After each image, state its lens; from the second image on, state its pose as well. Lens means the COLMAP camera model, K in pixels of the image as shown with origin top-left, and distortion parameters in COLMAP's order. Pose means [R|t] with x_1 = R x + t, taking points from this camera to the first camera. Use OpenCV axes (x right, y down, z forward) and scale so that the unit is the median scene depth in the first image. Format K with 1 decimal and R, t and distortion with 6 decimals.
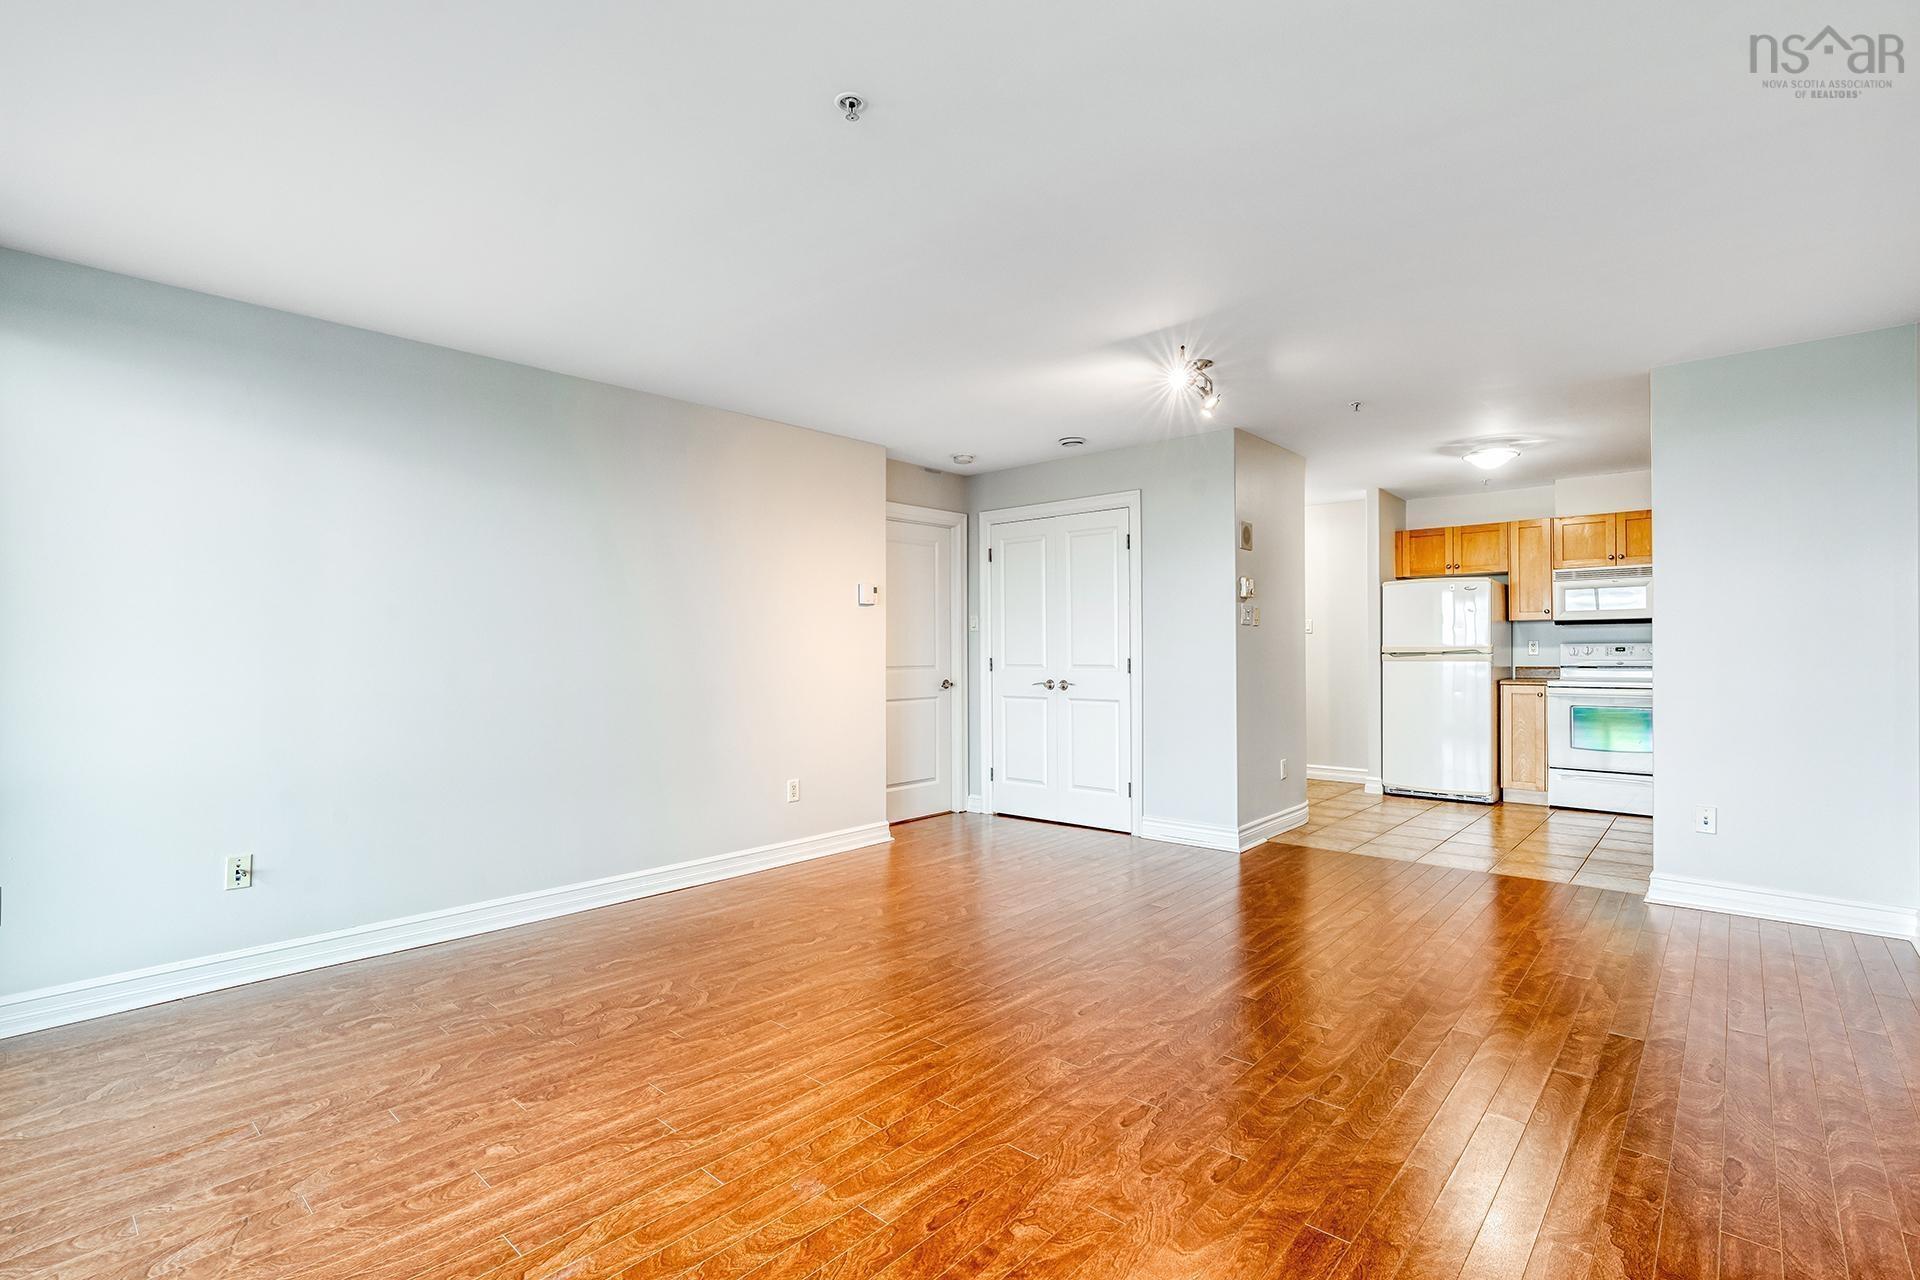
lens RADIAL K [[881.9, 0, 974.1], [0, 881.9, 640.1], [0, 0, 1]] dist [-0.011277, 0.004593]
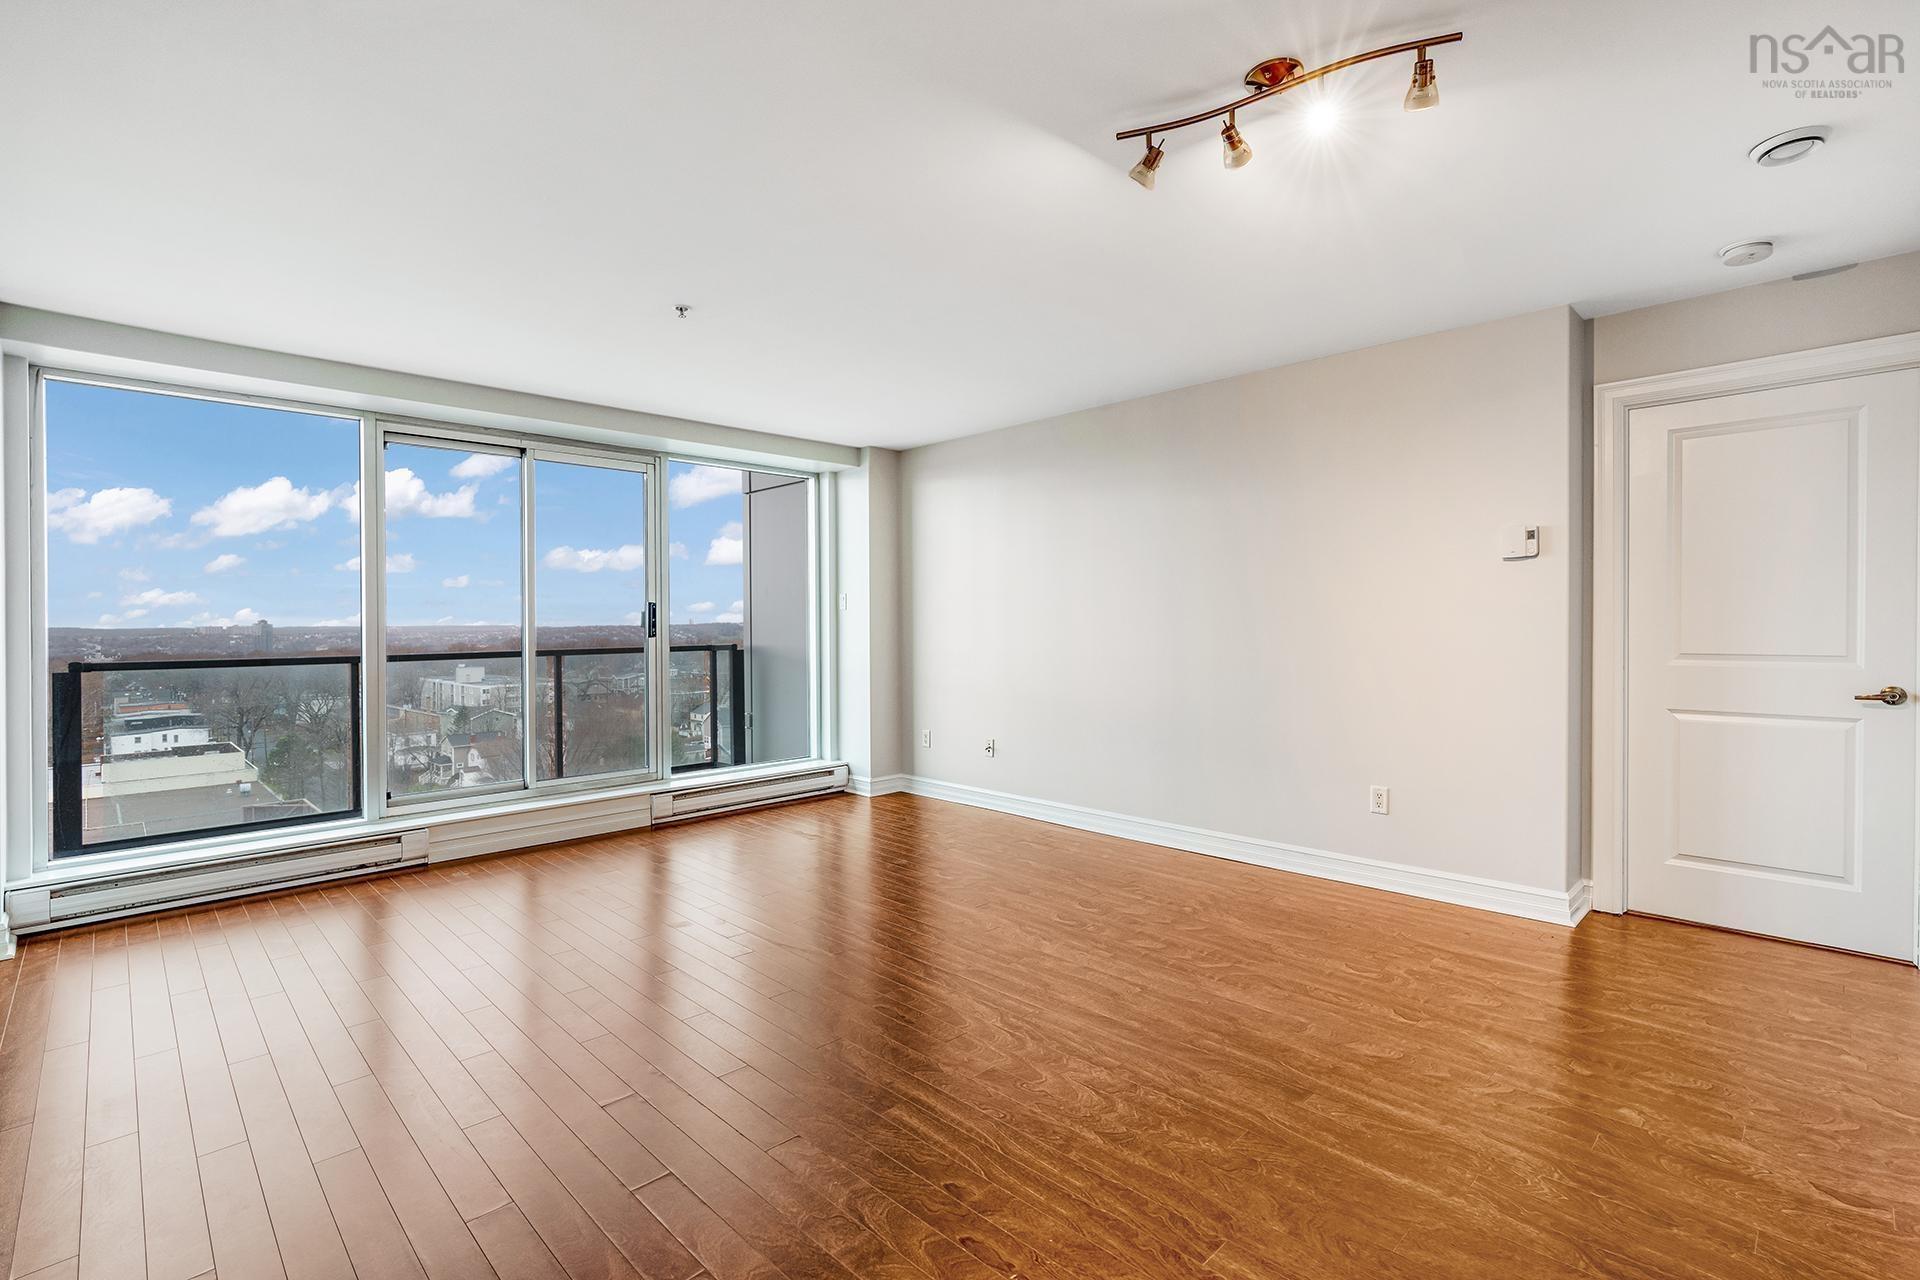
lens RADIAL K [[881.9, 0, 960.9], [0, 881.9, 621.2], [0, 0, 1]] dist [-0.011277, 0.004593]
pose [[-0.069352, 0.001804, -0.997591, 1.077833], [0.013435, 0.999909, 0.000874, 0.004546], [0.997502, -0.013342, -0.069369, 1.173311]]
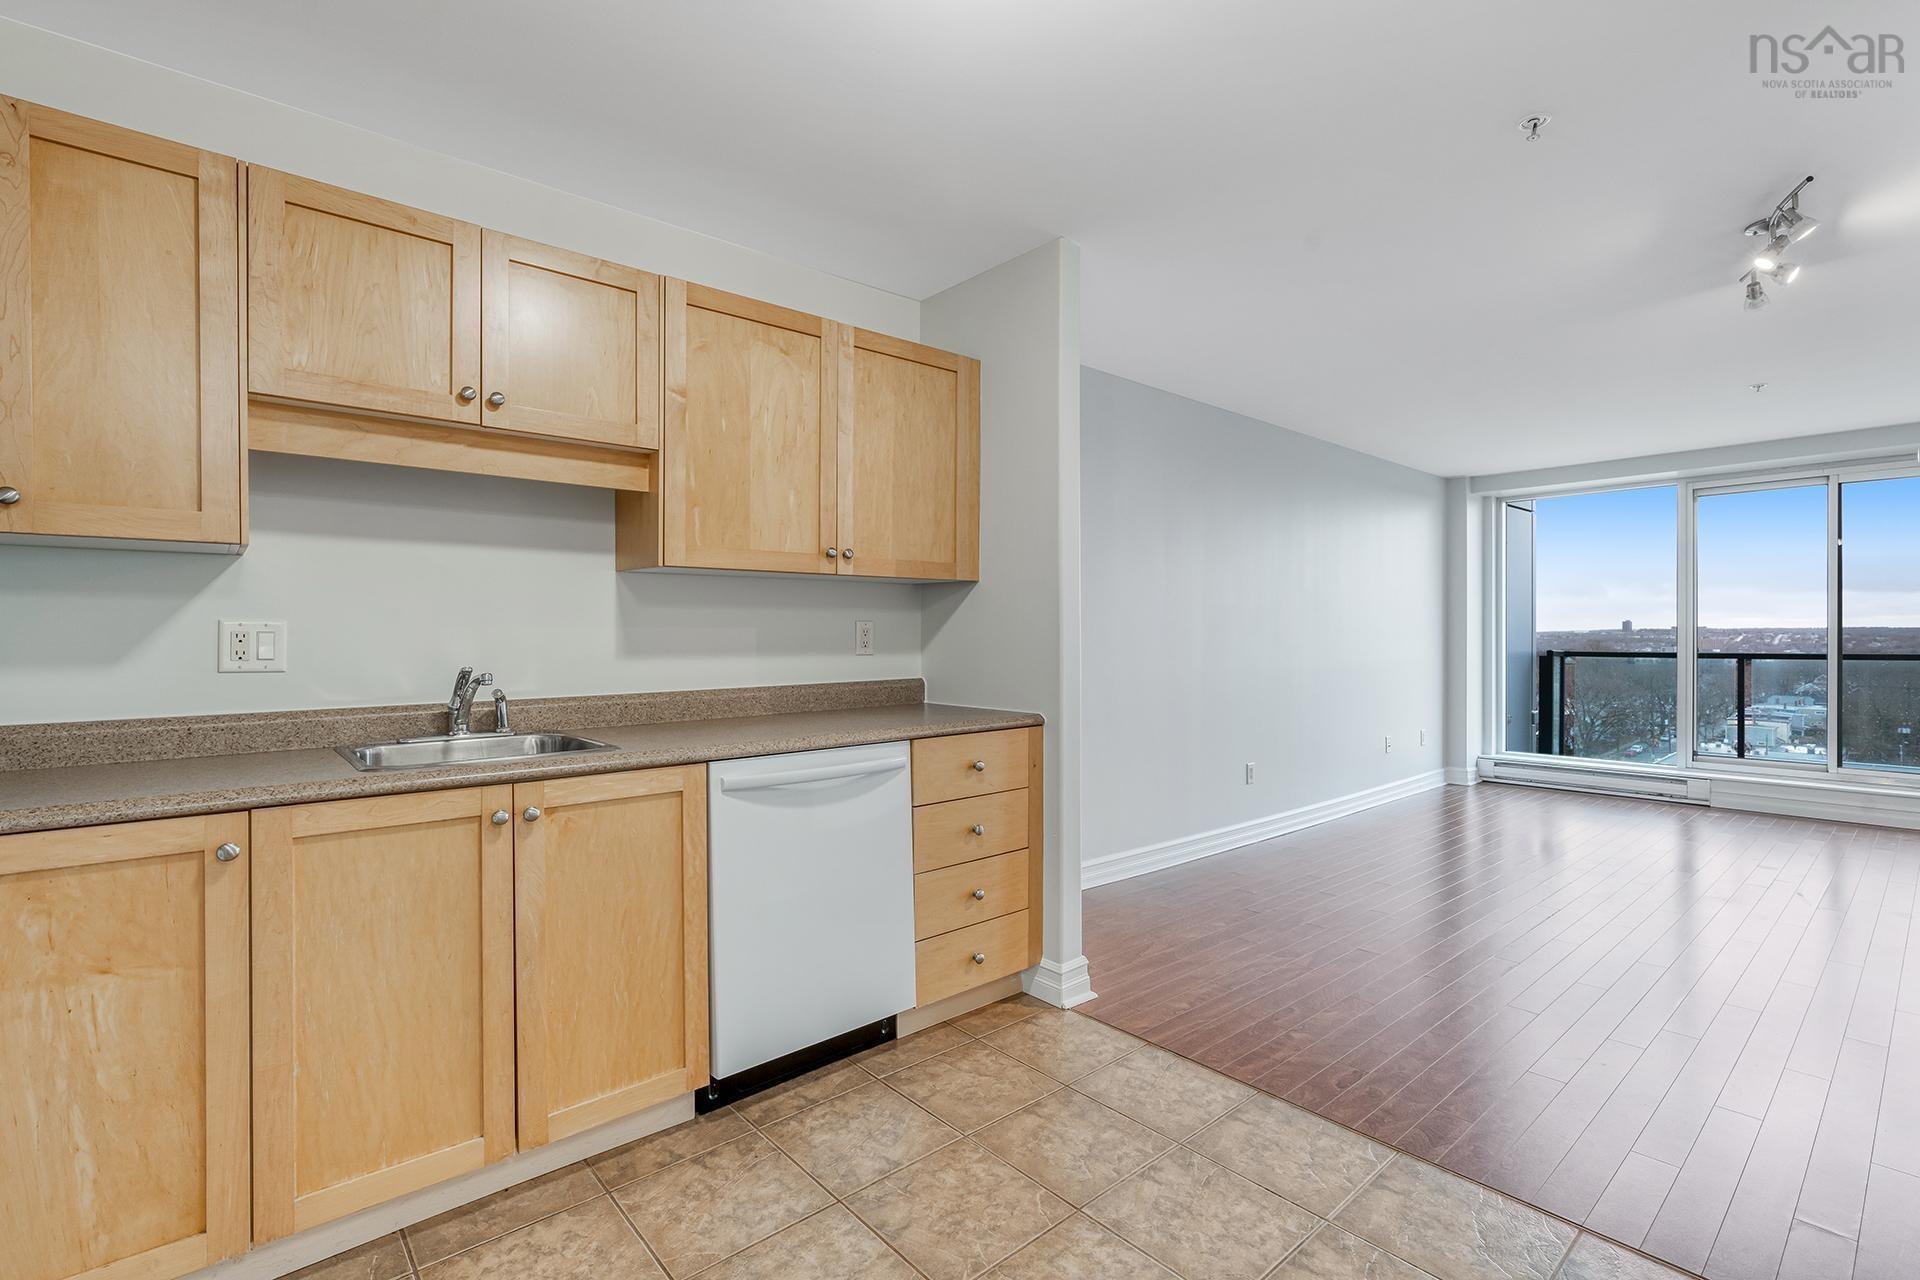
lens RADIAL K [[881.9, 0, 968.0], [0, 881.9, 630.0], [0, 0, 1]] dist [-0.011277, 0.004593]
pose [[-0.992359, 0.007214, 0.123174, 1.095592], [0.005967, 0.999927, -0.010494, 0.011534], [-0.123241, -0.009679, -0.992330, 2.419287]]
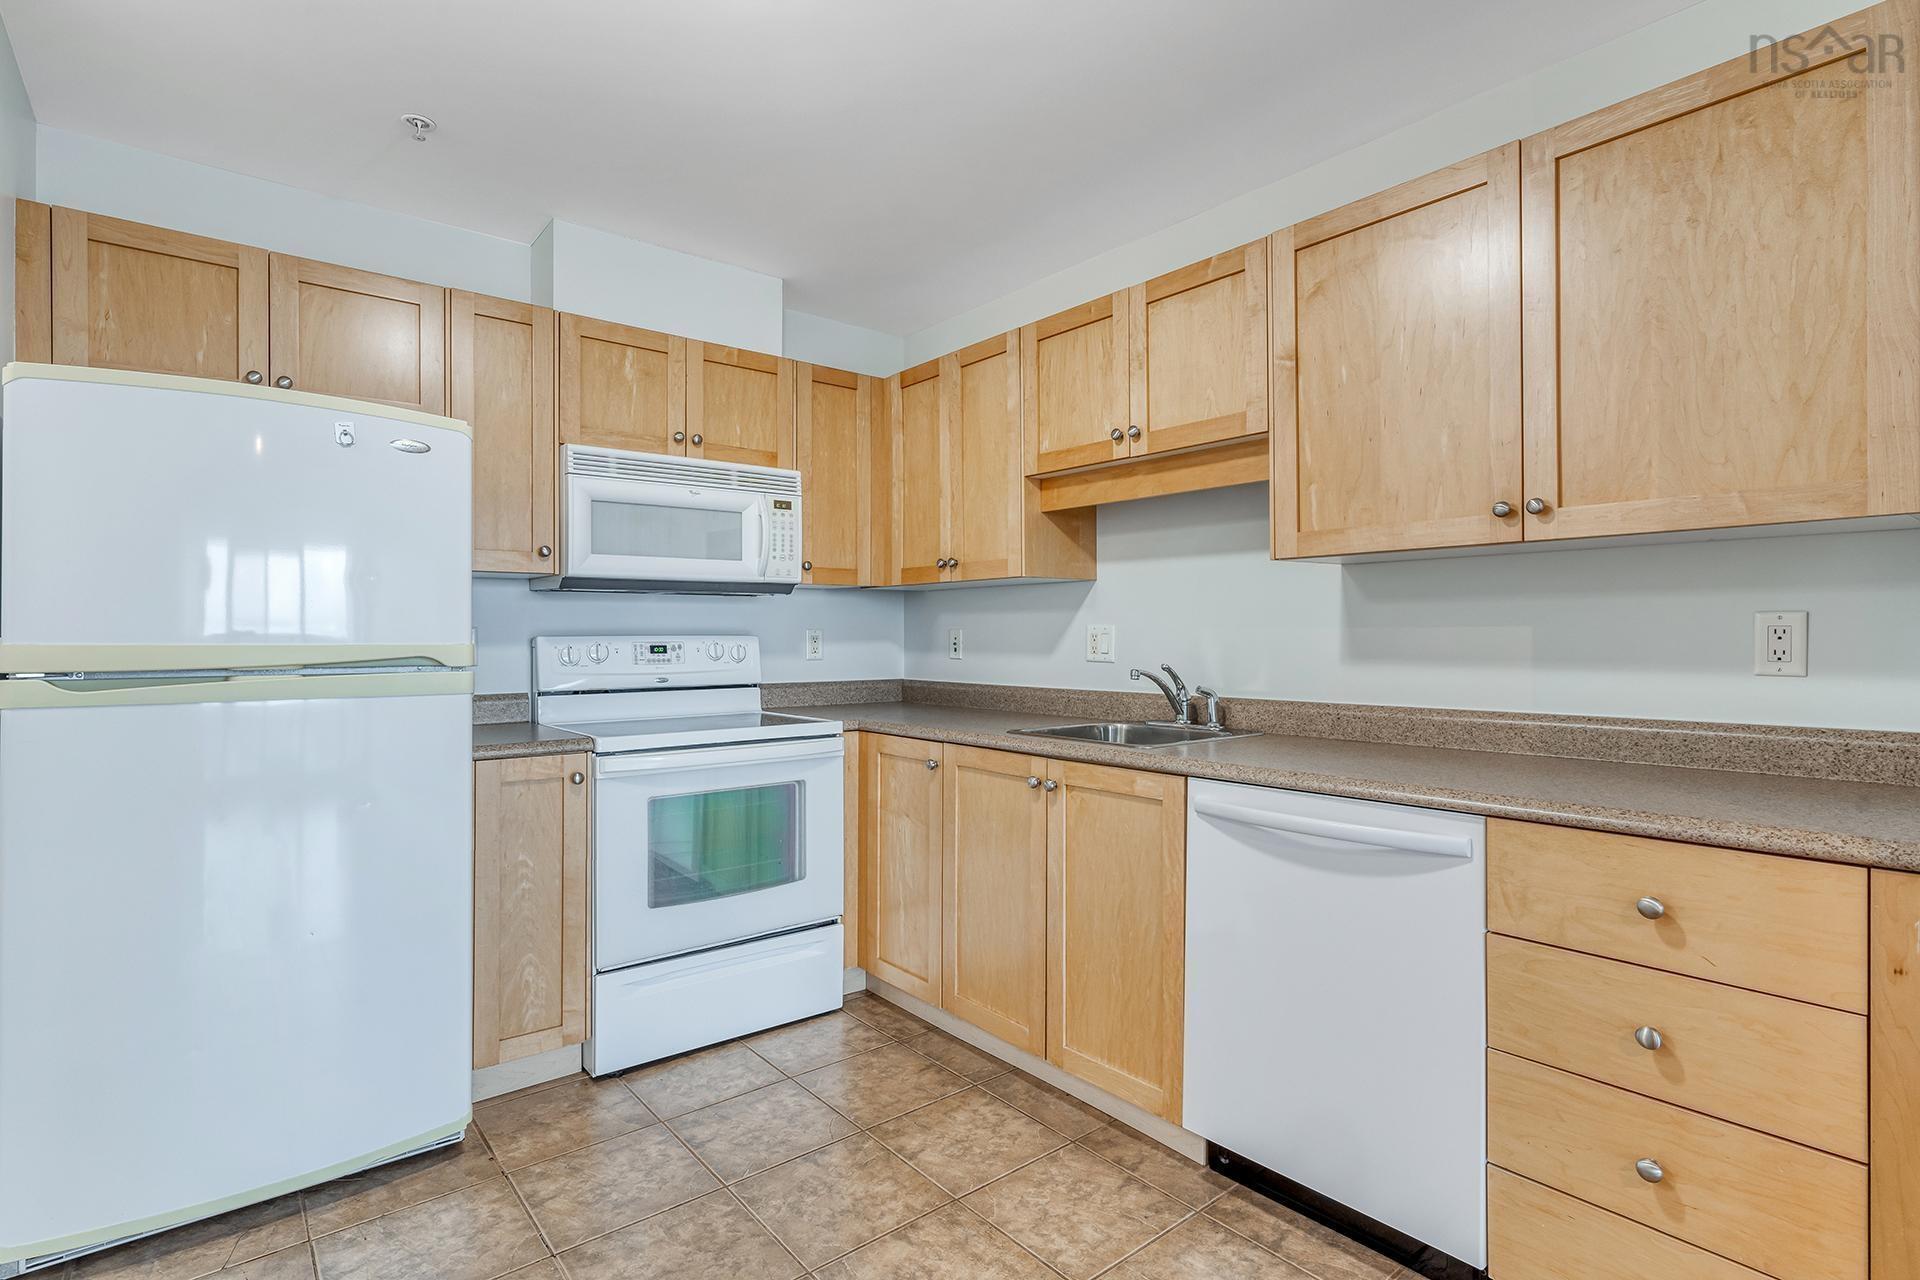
lens RADIAL K [[924.9, 0, 954.7], [0, 924.9, 642.0], [0, 0, 1]] dist [0.000812, -0.000719]
pose [[0.155871, 0.000461, 0.987777, 0.677421], [-0.009658, 0.999953, 0.001057, 0.011653], [-0.987730, -0.009705, 0.155868, 1.779034]]
